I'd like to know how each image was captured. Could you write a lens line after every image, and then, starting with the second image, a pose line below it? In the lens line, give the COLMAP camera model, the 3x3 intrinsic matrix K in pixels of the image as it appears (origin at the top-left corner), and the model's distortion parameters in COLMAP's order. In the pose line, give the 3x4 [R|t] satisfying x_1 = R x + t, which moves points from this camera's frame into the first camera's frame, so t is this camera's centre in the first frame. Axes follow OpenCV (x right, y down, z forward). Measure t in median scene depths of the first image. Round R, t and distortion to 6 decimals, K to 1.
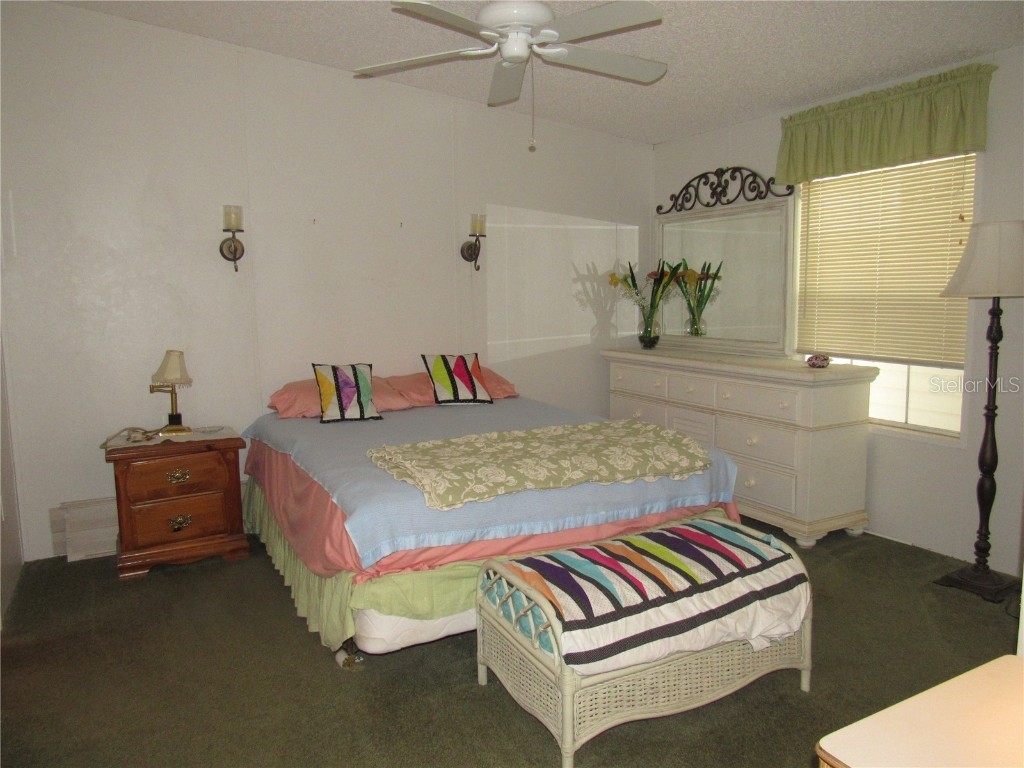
lens RADIAL K [[737.5, 0, 517.5], [0, 737.5, 387.1], [0, 0, 1]] dist [-0.020677, 0.002649]
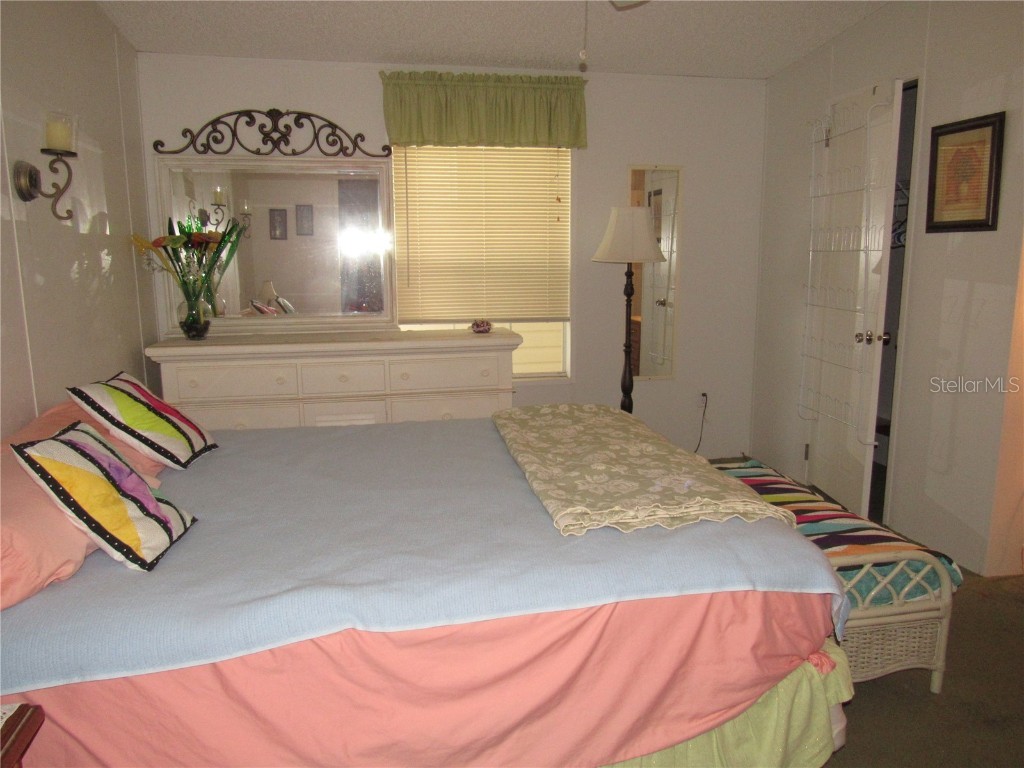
lens RADIAL K [[737.5, 0, 515.4], [0, 737.5, 378.1], [0, 0, 1]] dist [-0.020677, 0.002649]
pose [[0.275547, -0.141095, 0.950876, -0.487284], [0.130282, 0.985524, 0.108483, -0.060538], [-0.952418, 0.093990, 0.289940, 0.565809]]
